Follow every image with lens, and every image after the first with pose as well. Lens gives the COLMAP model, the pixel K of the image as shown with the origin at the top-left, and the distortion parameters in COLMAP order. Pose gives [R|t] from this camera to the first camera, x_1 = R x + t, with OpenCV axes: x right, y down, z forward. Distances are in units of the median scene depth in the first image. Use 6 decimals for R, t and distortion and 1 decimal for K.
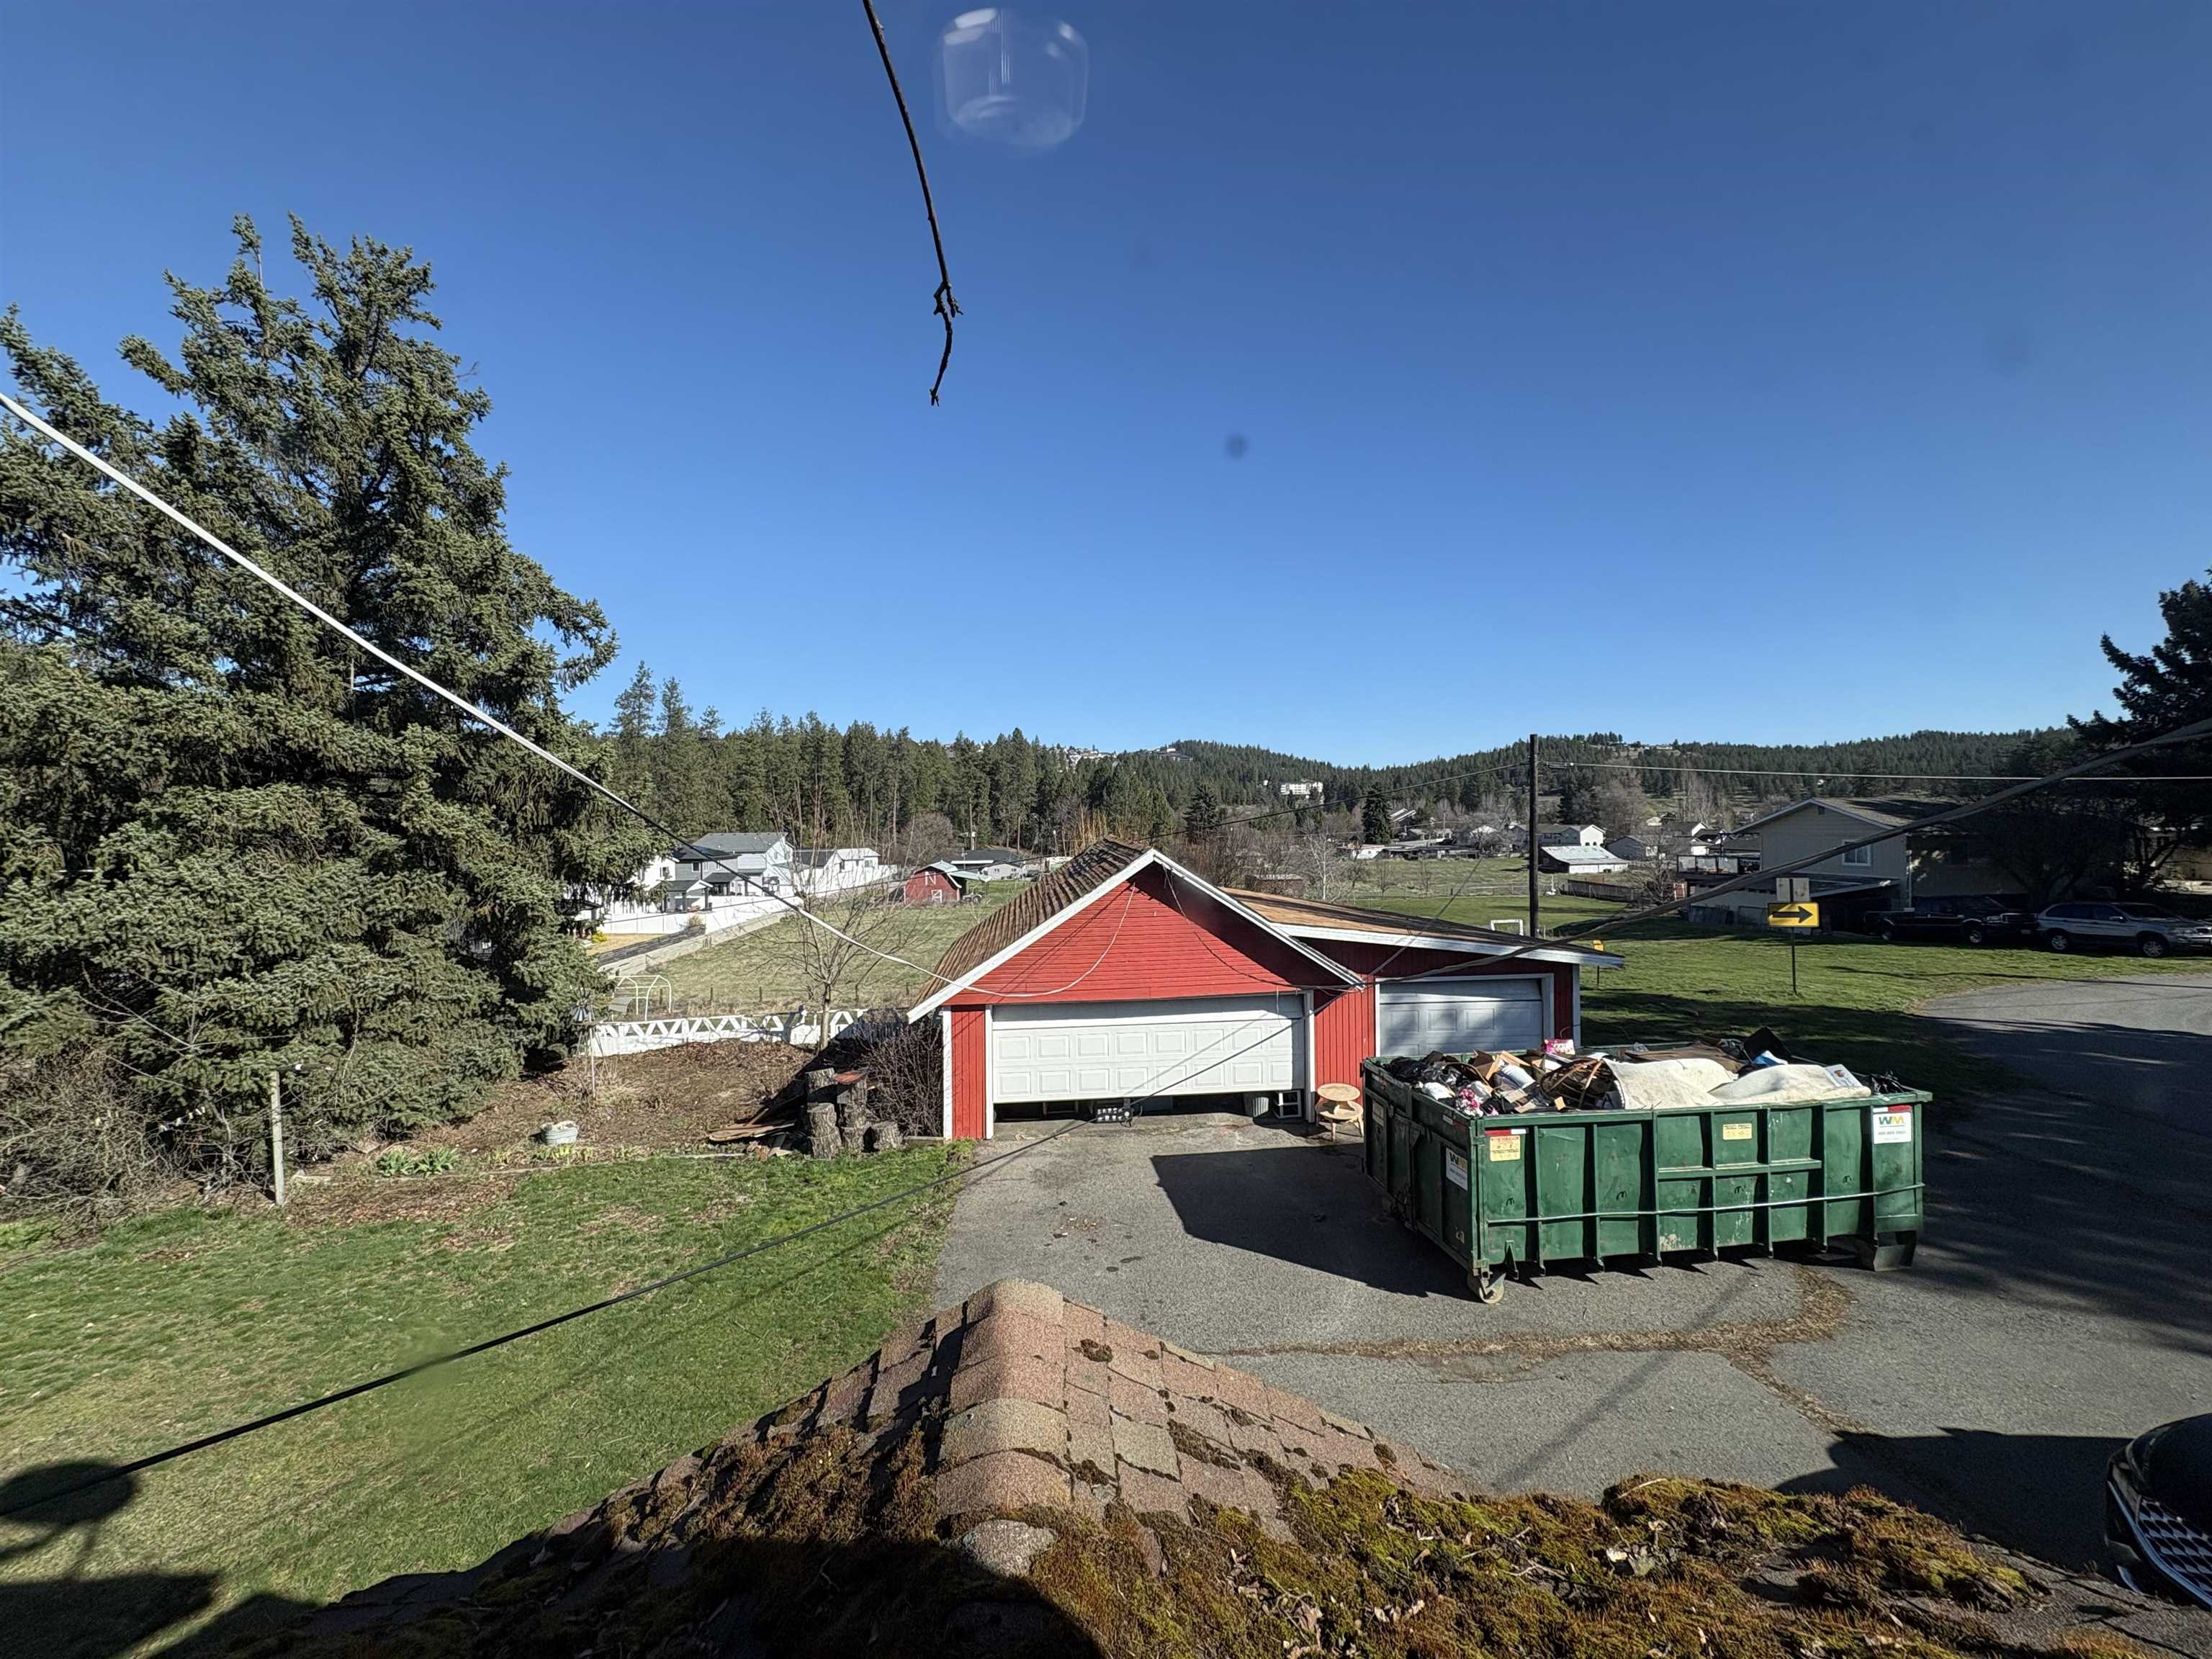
lens RADIAL K [[881.8, 0, 1105.3], [0, 881.8, 827.9], [0, 0, 1]] dist [0.000009, 0.000336]
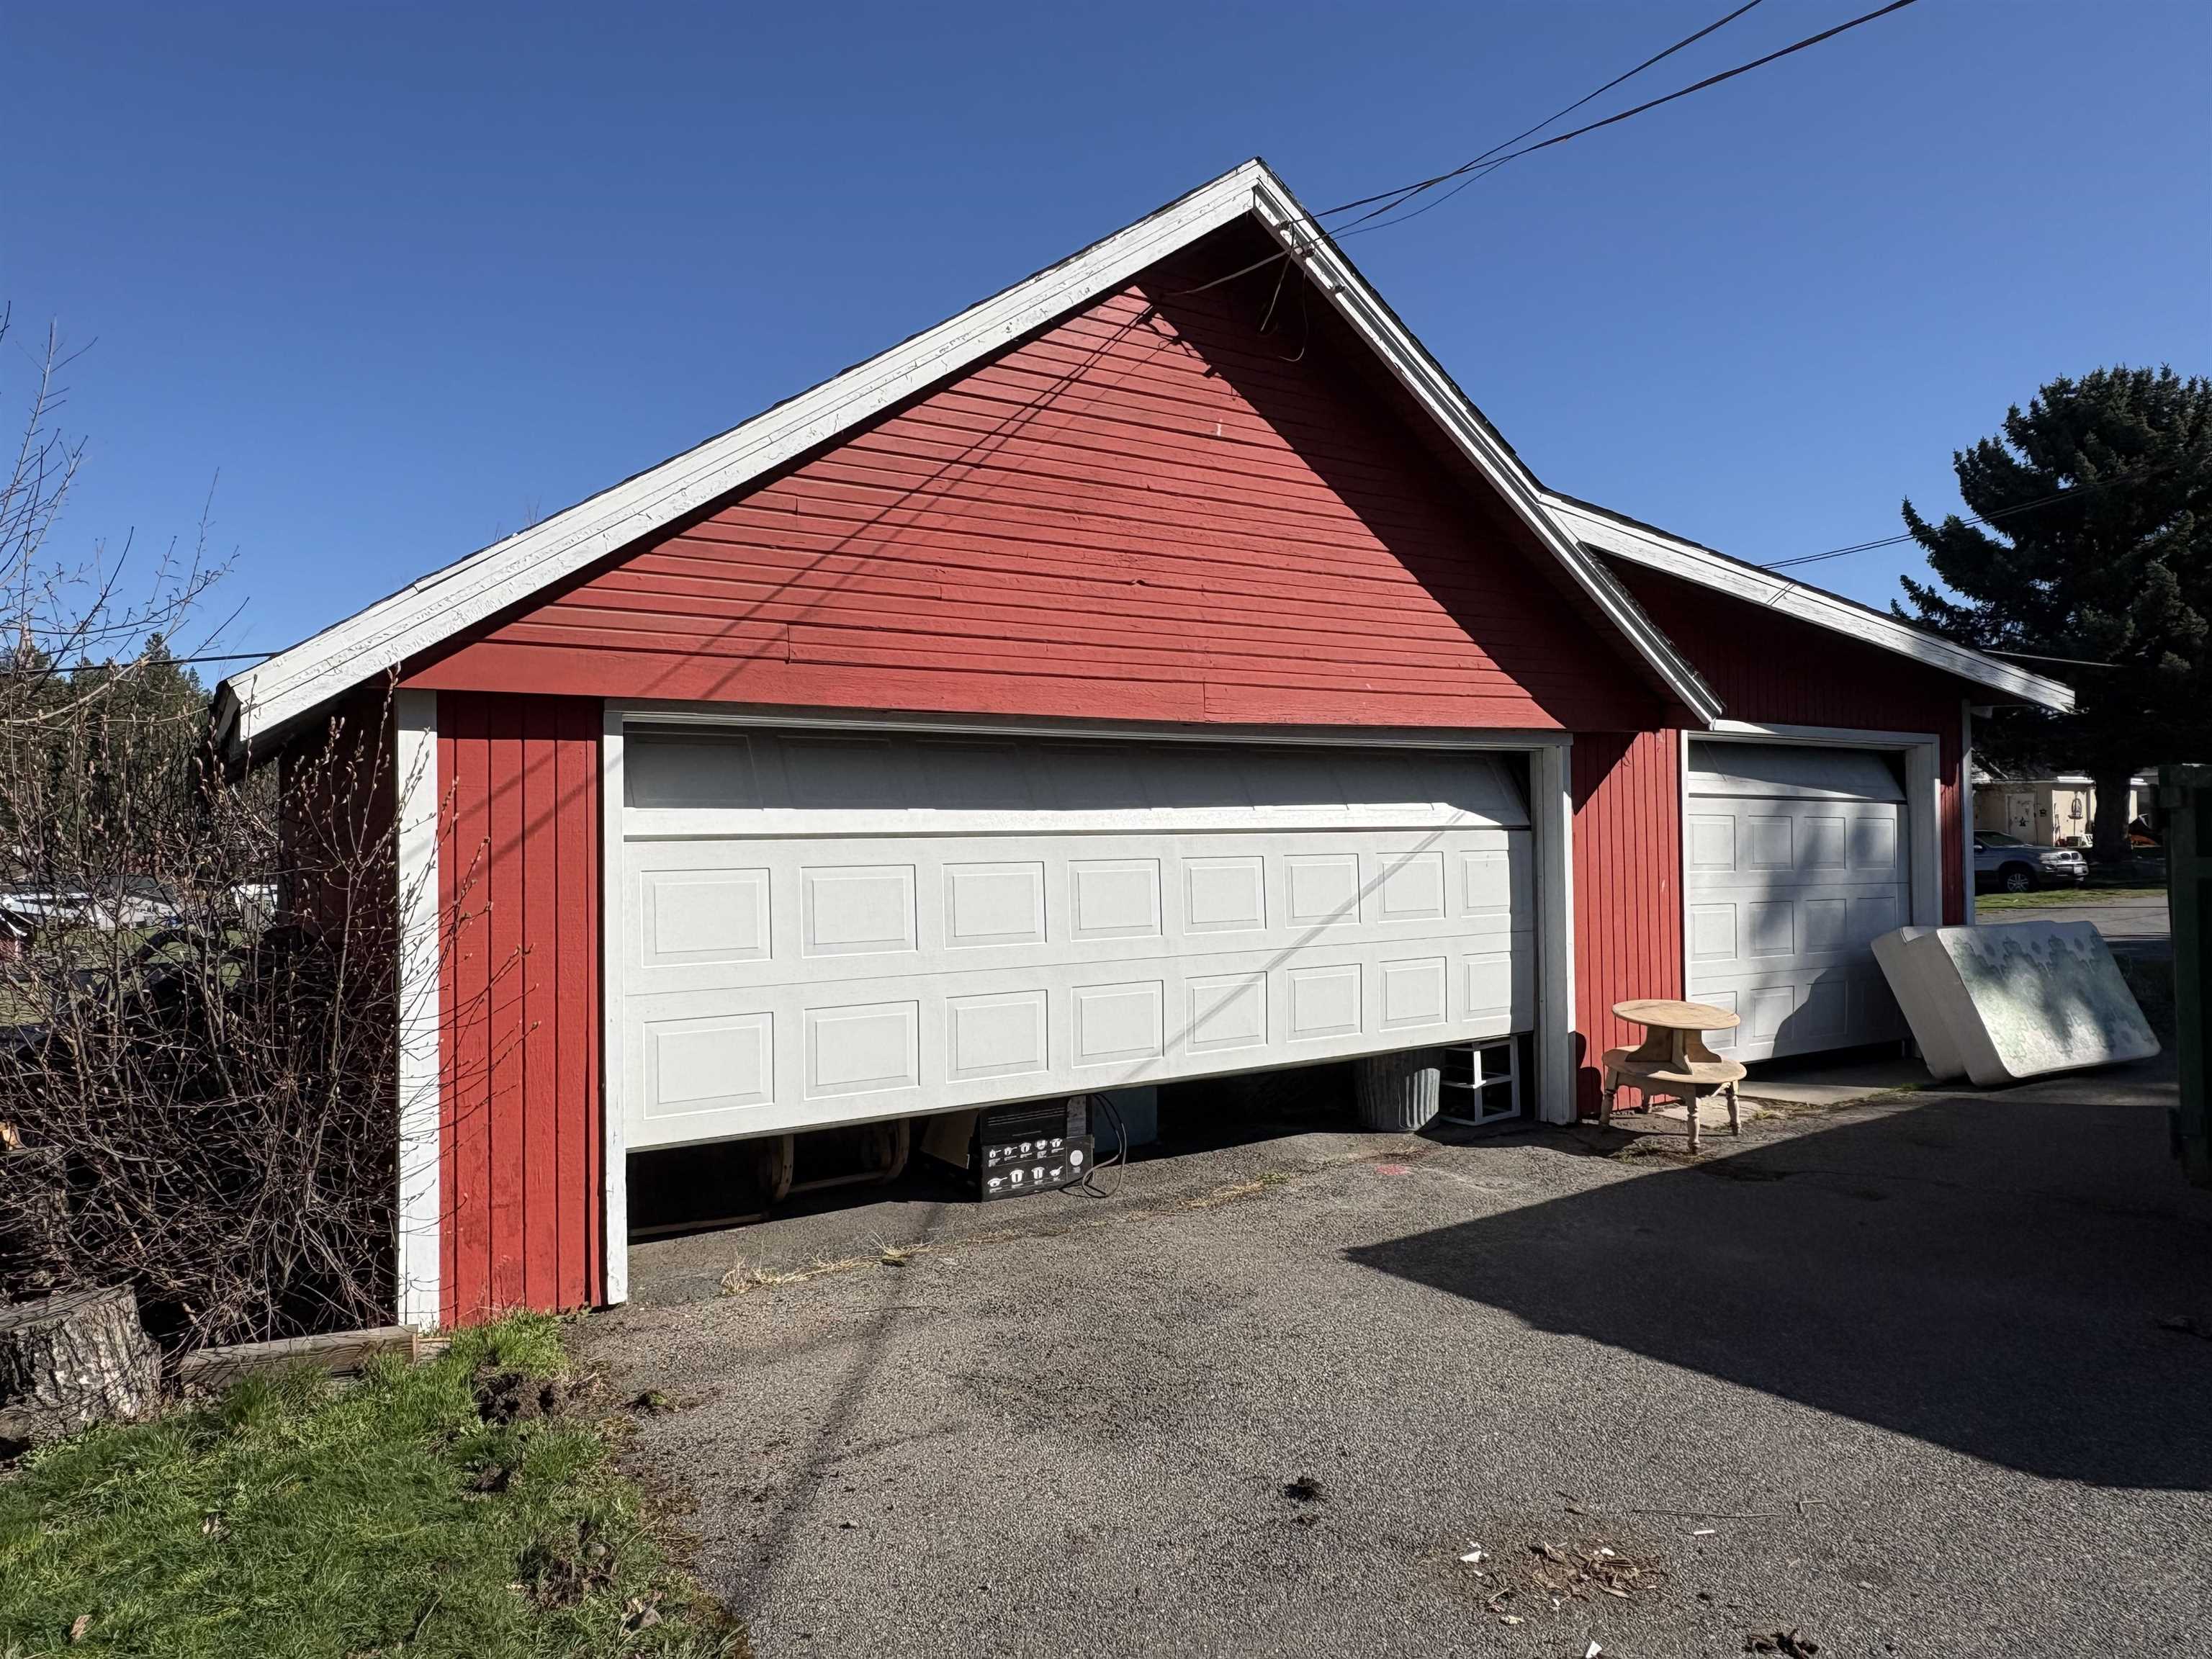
lens RADIAL K [[1420.6, 0, 1107.5], [0, 1420.6, 824.6], [0, 0, 1]] dist [-0.000108, 0.000186]
pose [[0.887725, 0.003278, 0.460363, -0.180494], [0.004374, 0.999869, -0.015554, 0.225988], [-0.460354, 0.015822, 0.887594, 0.590800]]
